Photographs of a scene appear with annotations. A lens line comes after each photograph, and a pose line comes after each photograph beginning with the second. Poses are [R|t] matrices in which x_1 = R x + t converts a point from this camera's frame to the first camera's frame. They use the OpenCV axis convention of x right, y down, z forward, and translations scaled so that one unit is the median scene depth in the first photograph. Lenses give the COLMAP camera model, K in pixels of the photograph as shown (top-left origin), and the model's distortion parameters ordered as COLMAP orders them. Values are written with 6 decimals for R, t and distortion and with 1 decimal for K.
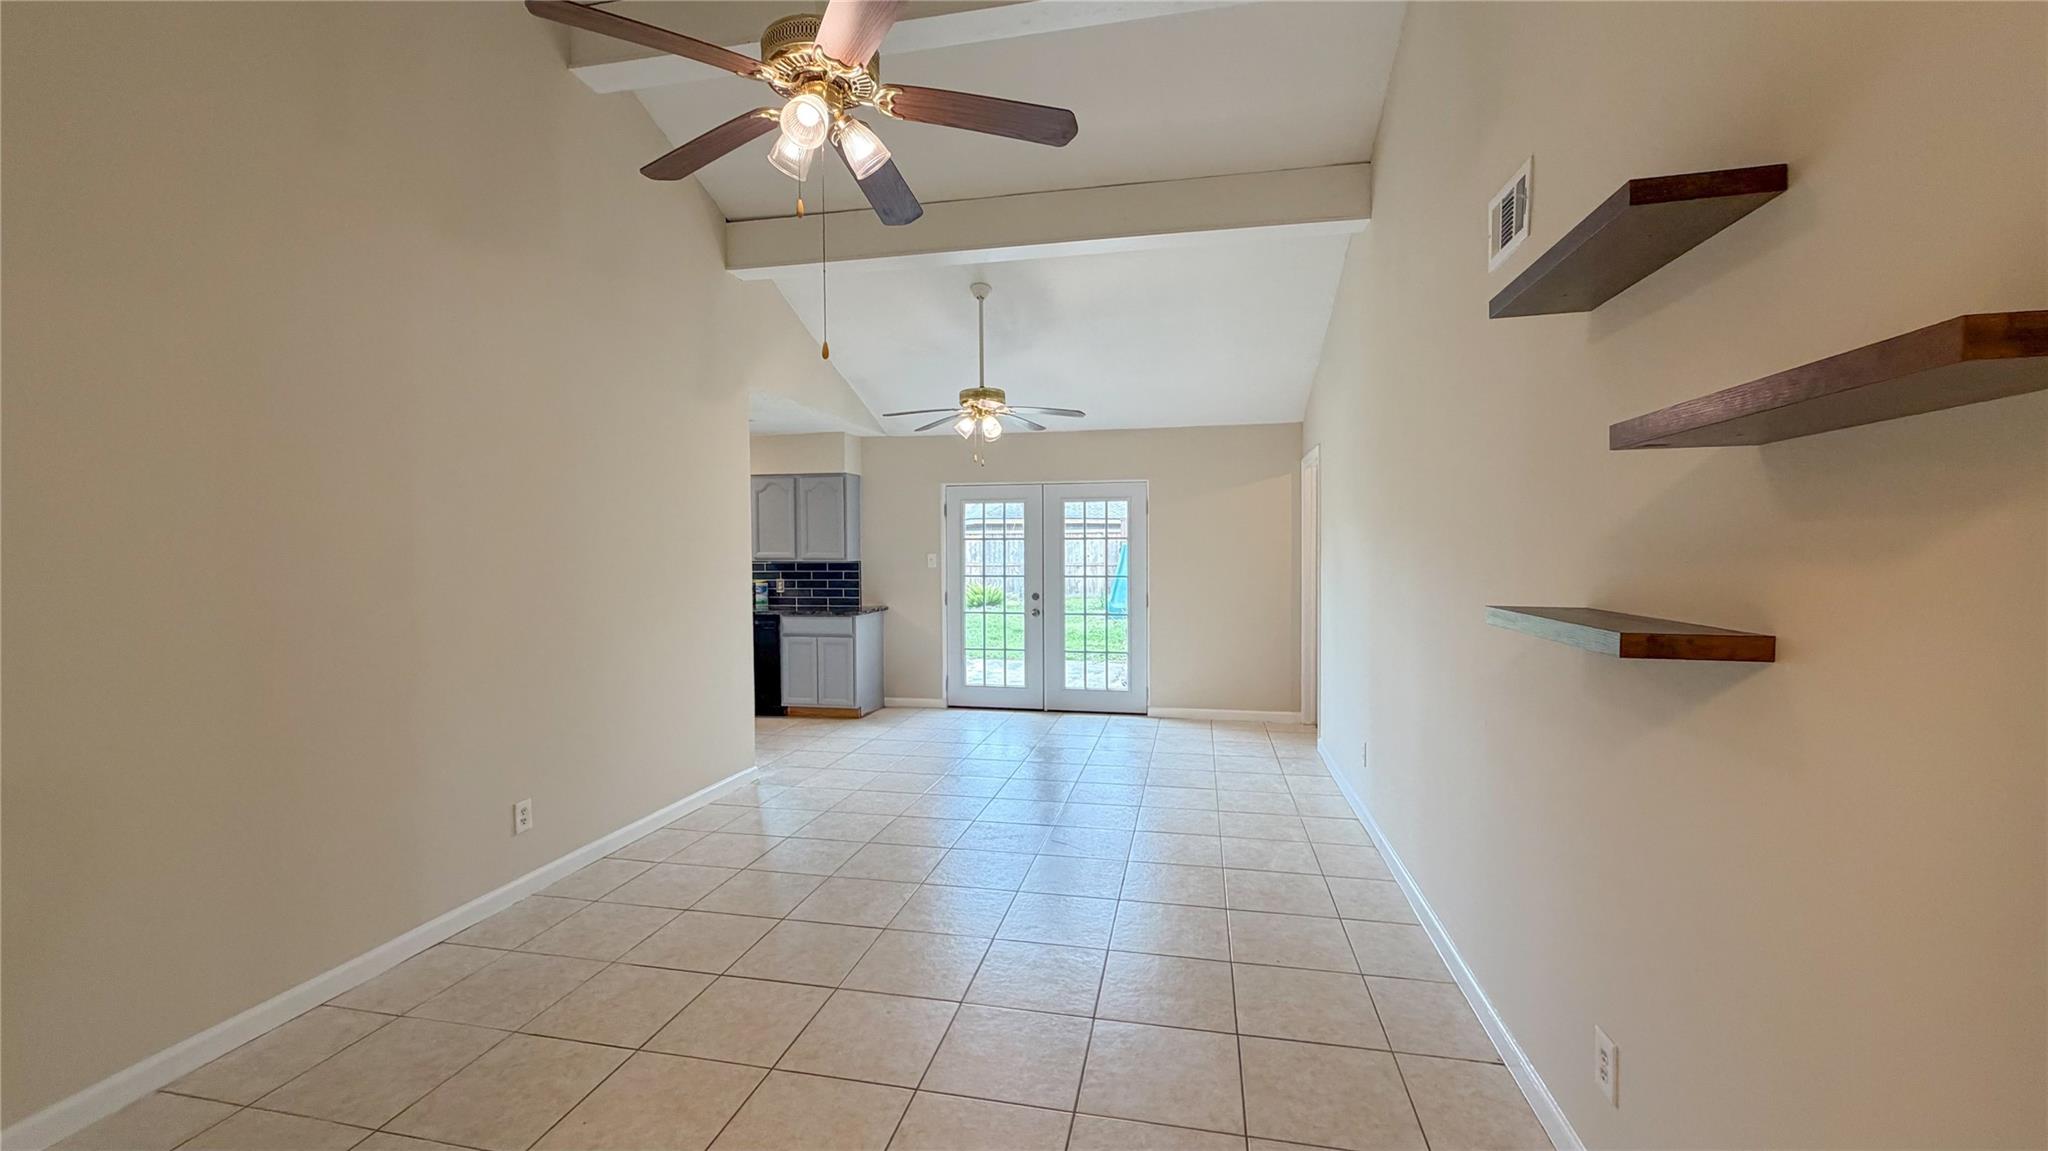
lens RADIAL K [[817.6, 0, 1021.1], [0, 817.6, 578.0], [0, 0, 1]] dist [0.006266, -0.000914]
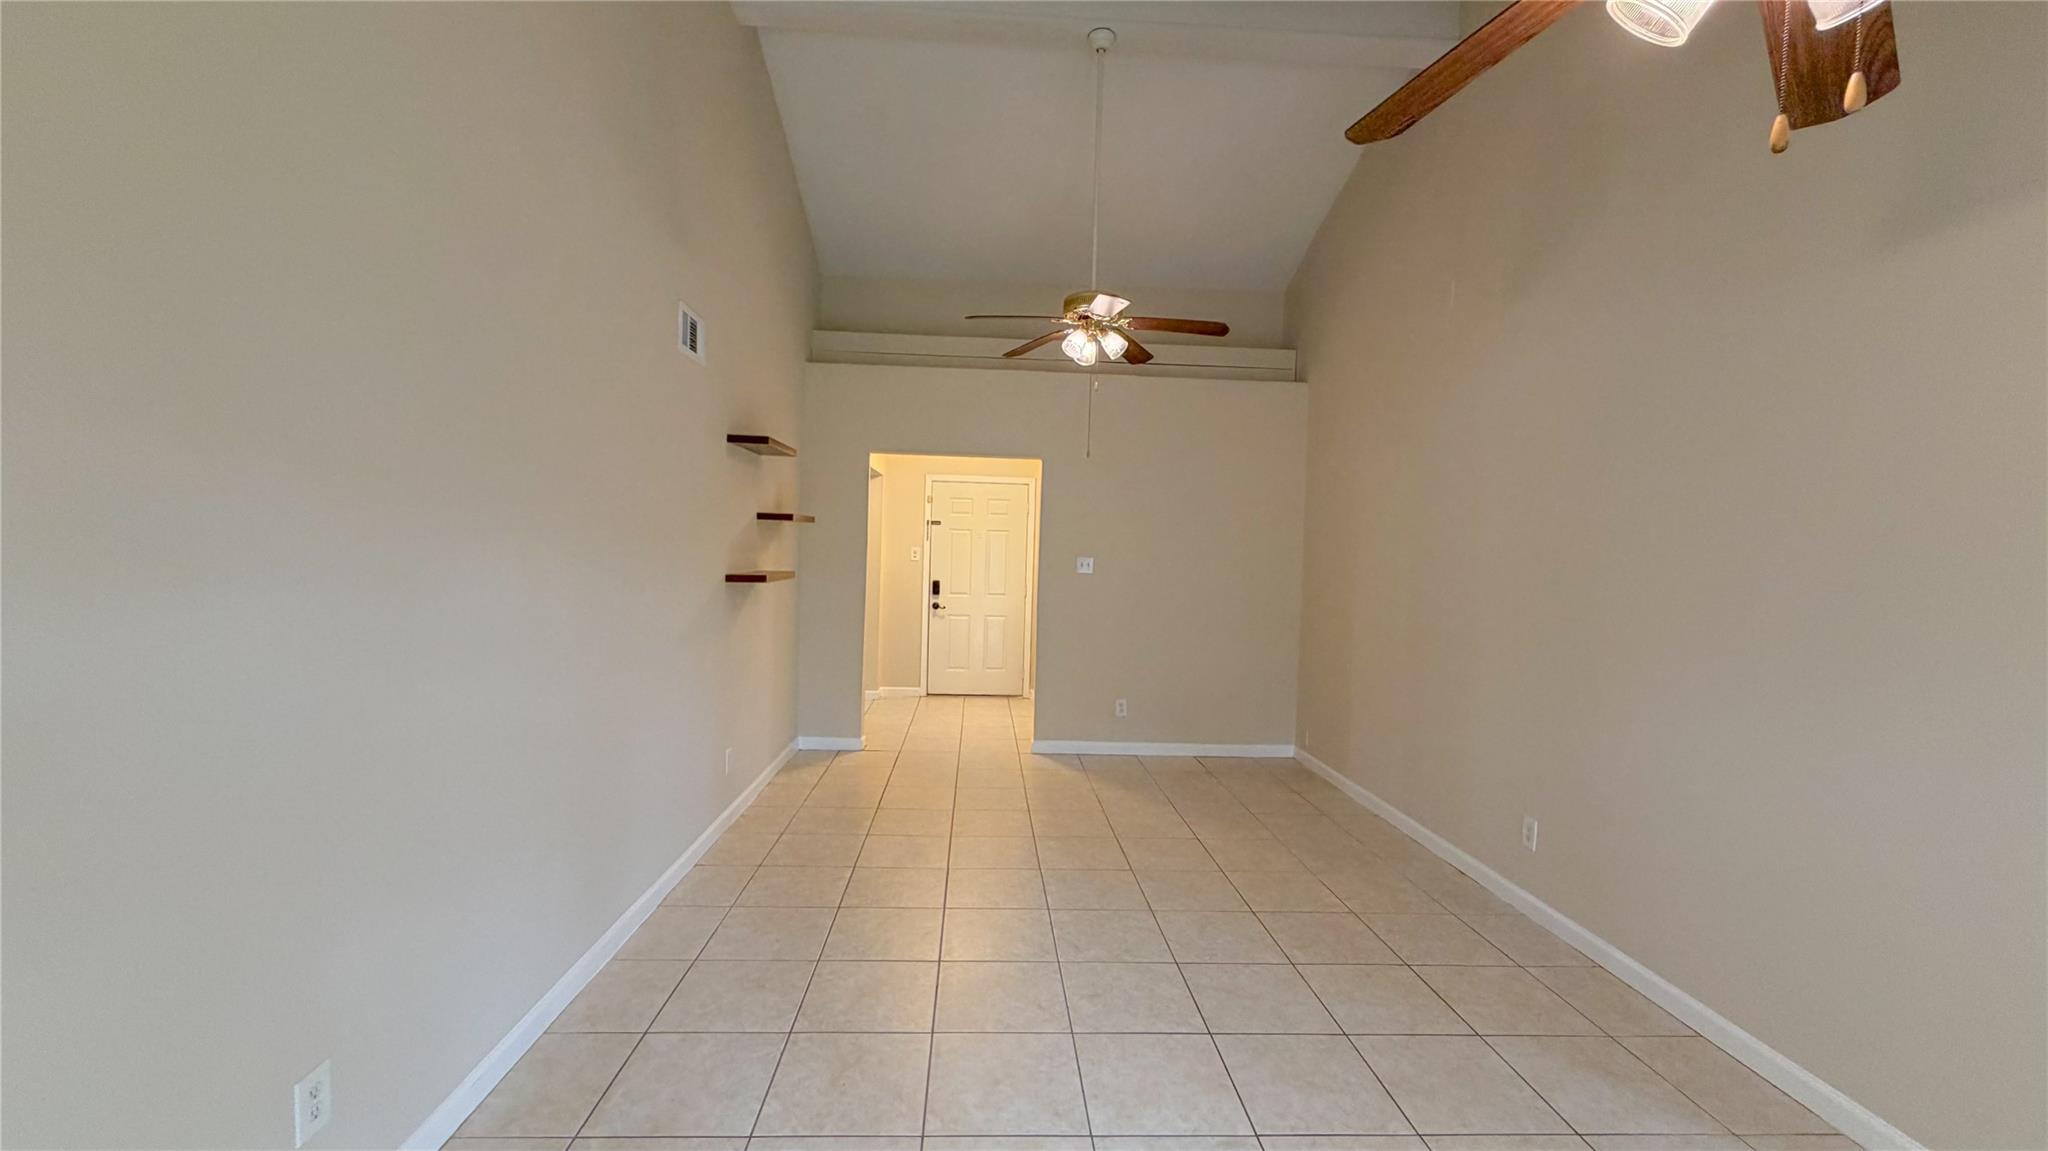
lens RADIAL K [[817.6, 0, 1019.9], [0, 817.6, 575.5], [0, 0, 1]] dist [0.006266, -0.000914]
pose [[-0.964755, -0.013565, -0.262800, 0.268000], [-0.033507, 0.996874, 0.071552, -0.077232], [0.261008, 0.077836, -0.962194, 1.792220]]
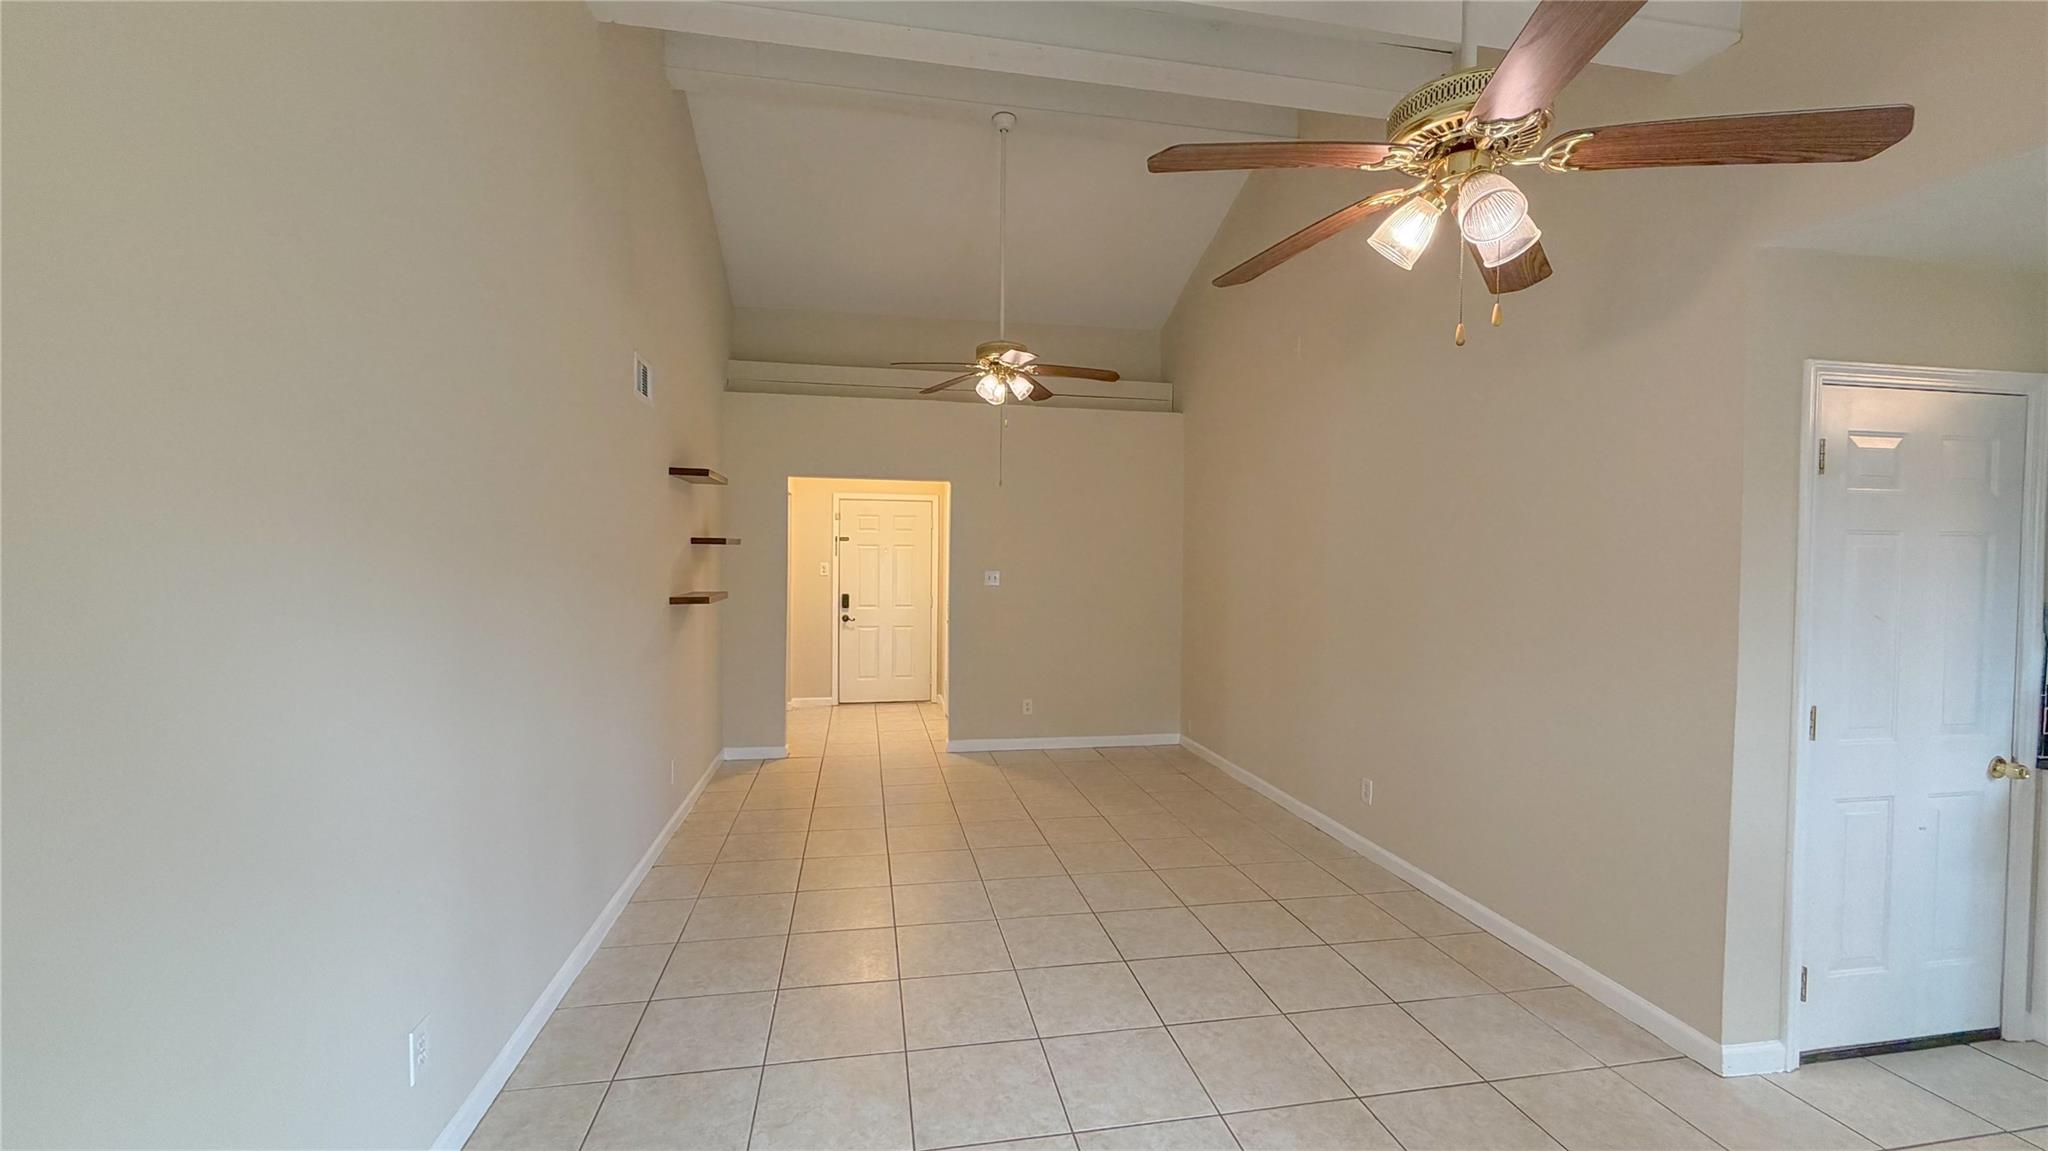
lens RADIAL K [[817.6, 0, 1019.7], [0, 817.6, 575.8], [0, 0, 1]] dist [0.006266, -0.000914]
pose [[-0.918809, 0.005794, -0.394660, 0.369827], [-0.019865, 0.997946, 0.060898, -0.101928], [0.394202, 0.063794, -0.916807, 1.924437]]
